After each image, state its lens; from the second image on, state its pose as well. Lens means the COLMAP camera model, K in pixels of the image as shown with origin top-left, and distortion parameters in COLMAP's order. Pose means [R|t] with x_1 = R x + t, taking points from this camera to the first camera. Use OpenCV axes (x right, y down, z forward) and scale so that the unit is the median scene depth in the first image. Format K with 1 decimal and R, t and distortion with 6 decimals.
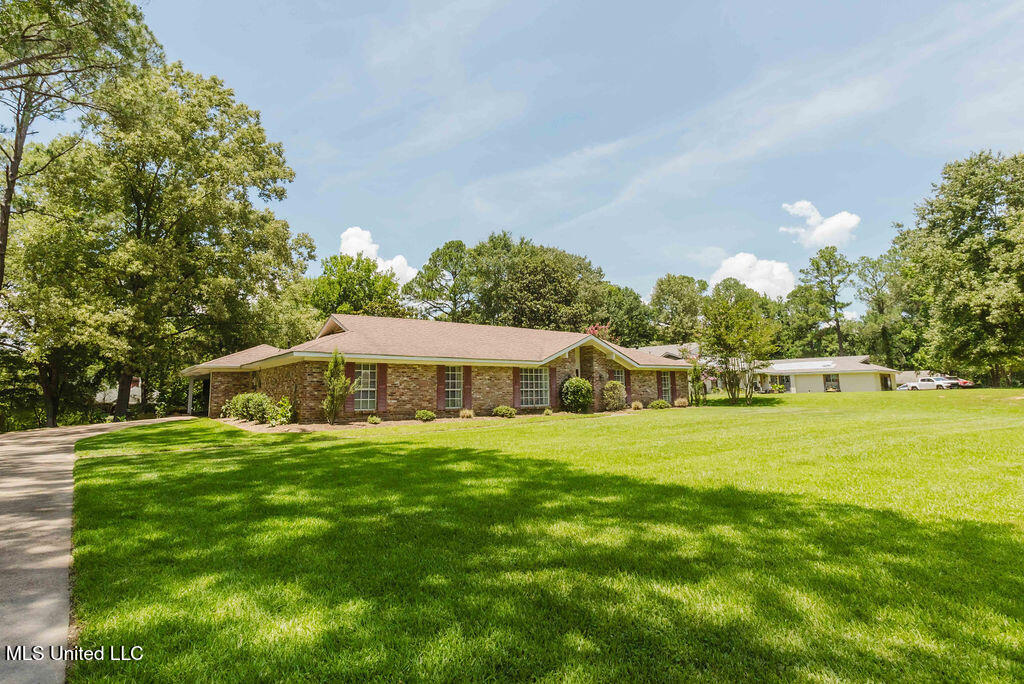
lens RADIAL K [[517.7, 0, 474.9], [0, 517.7, 339.7], [0, 0, 1]] dist [-0.019908, 0.000028]
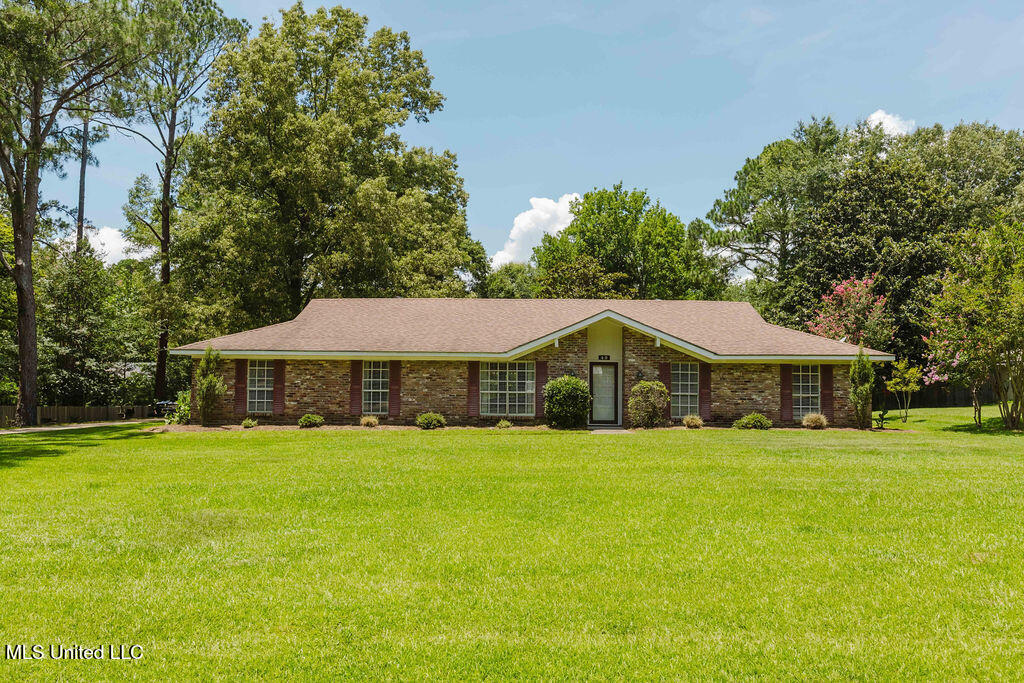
lens RADIAL K [[801.4, 0, 508.6], [0, 801.4, 363.1], [0, 0, 1]] dist [-0.001322, -0.002275]
pose [[0.810512, 0.000532, -0.585722, 0.803355], [0.043529, 0.997180, 0.061140, -0.011996], [0.584102, -0.075051, 0.808203, 0.115026]]
